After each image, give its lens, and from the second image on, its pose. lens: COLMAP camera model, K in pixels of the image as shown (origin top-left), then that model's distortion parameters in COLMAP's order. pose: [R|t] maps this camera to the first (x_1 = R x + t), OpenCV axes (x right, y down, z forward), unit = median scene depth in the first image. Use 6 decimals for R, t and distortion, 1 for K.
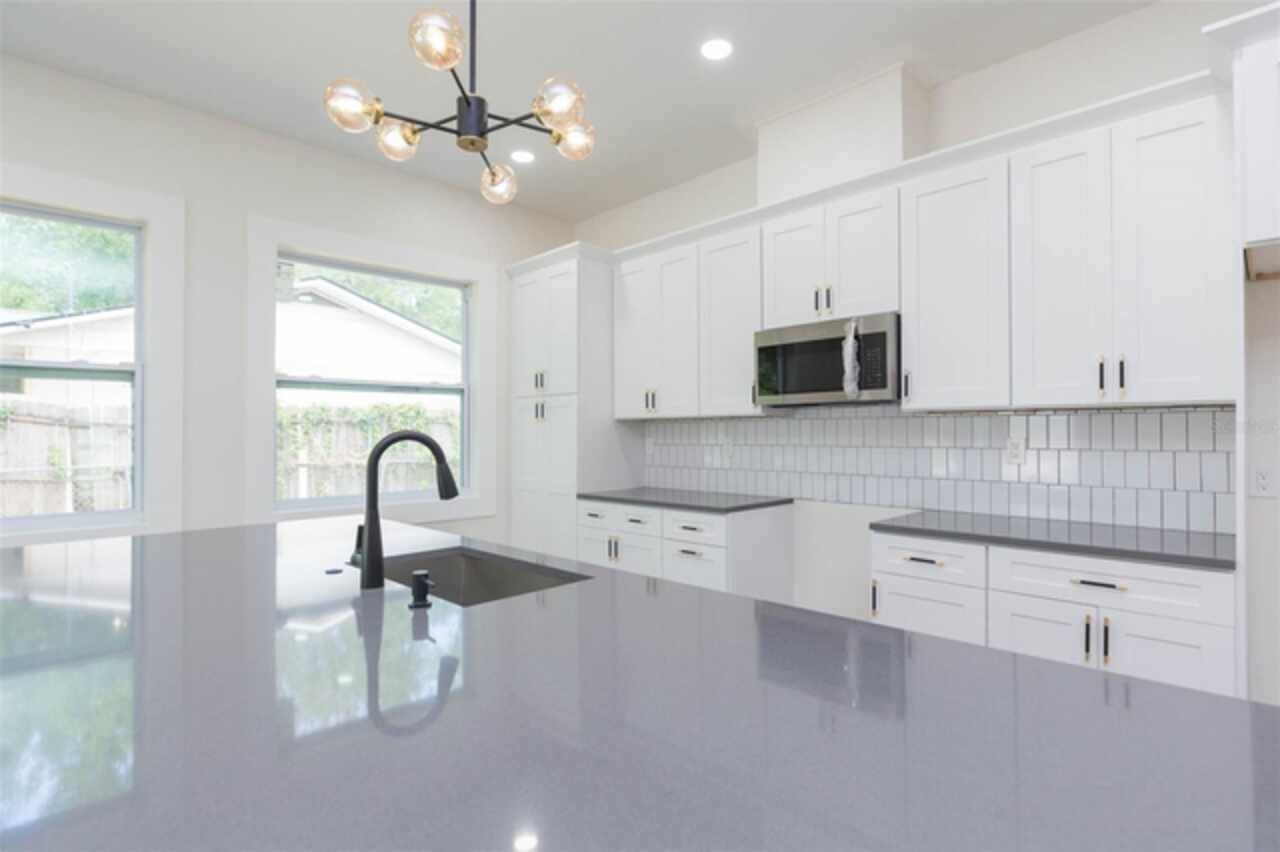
lens RADIAL K [[630.6, 0, 640.0], [0, 630.6, 426.0], [0, 0, 1]] dist [-0.000917, -0.000099]
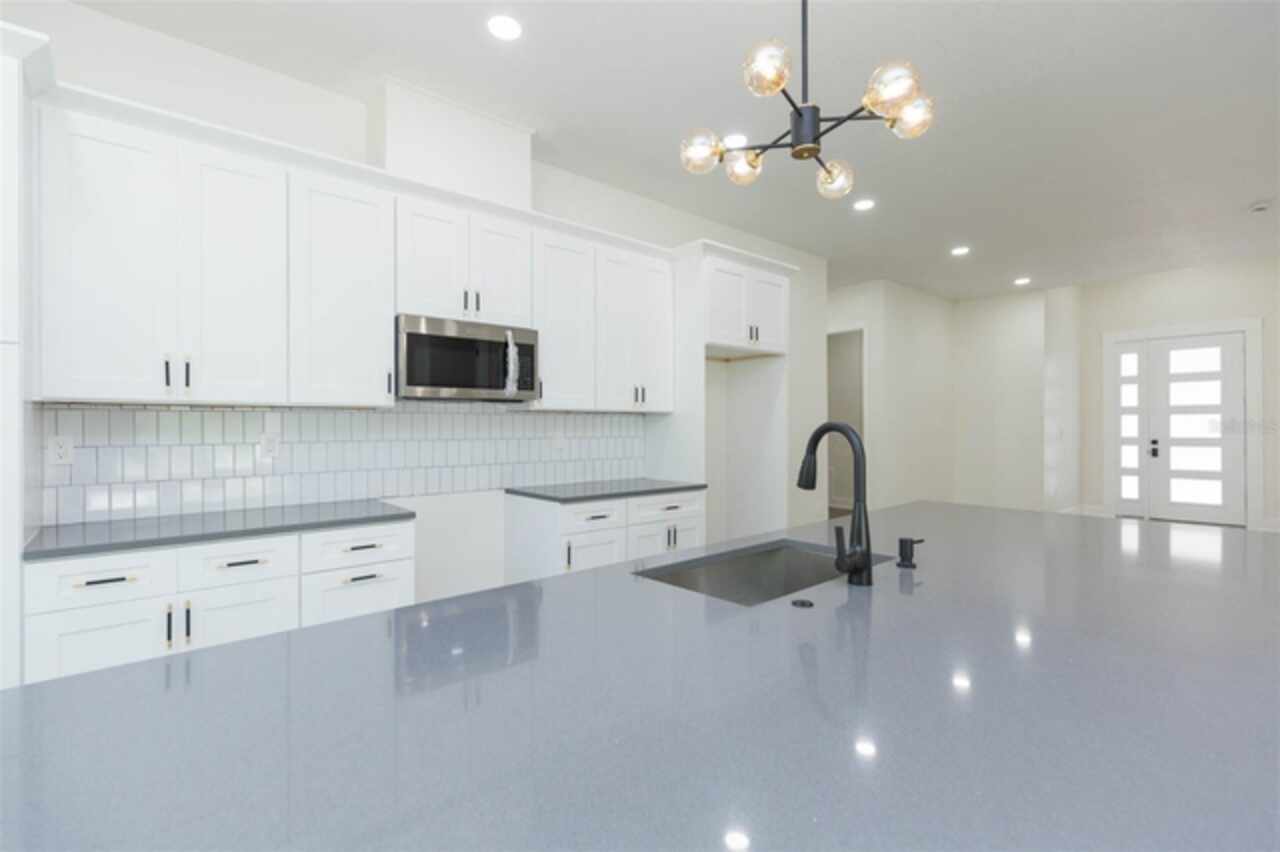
lens RADIAL K [[569.7, 0, 640.0], [0, 569.7, 426.0], [0, 0, 1]] dist [-0.007450, -0.000501]
pose [[0.076388, 0.004266, 0.997069, -0.596987], [-0.009612, 0.999948, -0.003542, 0.009565], [-0.997032, -0.009313, 0.076425, 0.598916]]
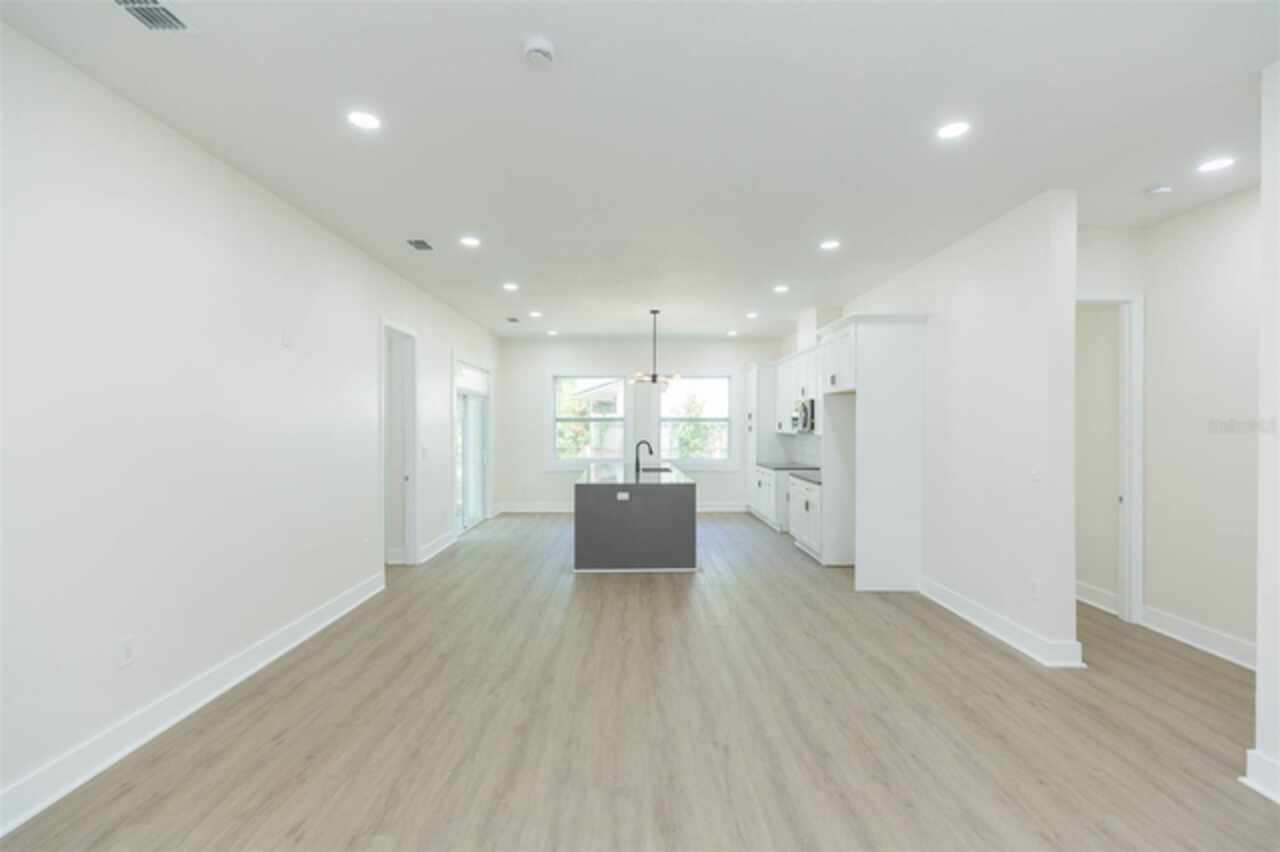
lens RADIAL K [[571.2, 0, 643.2], [0, 571.2, 428.3], [0, 0, 1]] dist [0.004517, 0.000088]
pose [[0.725457, 0.009580, -0.688201, 1.346335], [0.003721, 0.999834, 0.017840, -0.084079], [0.688258, -0.015503, 0.725301, -1.125238]]
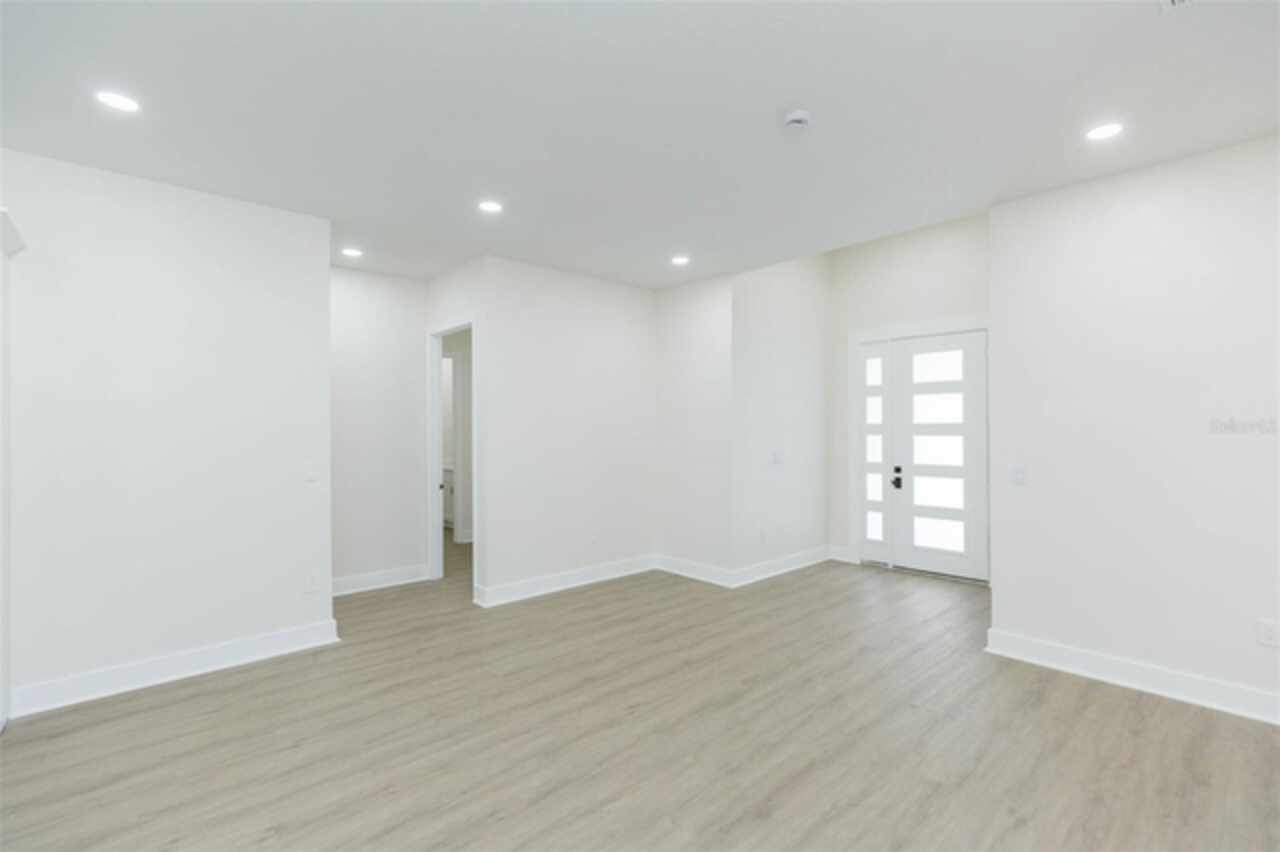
lens RADIAL K [[574.3, 0, 643.4], [0, 574.3, 427.8], [0, 0, 1]] dist [0.002902, -0.000177]
pose [[0.031212, 0.002977, 0.999508, -0.022041], [-0.008151, 0.999963, -0.002724, -0.074596], [-0.999480, -0.008062, 0.031235, -0.530210]]
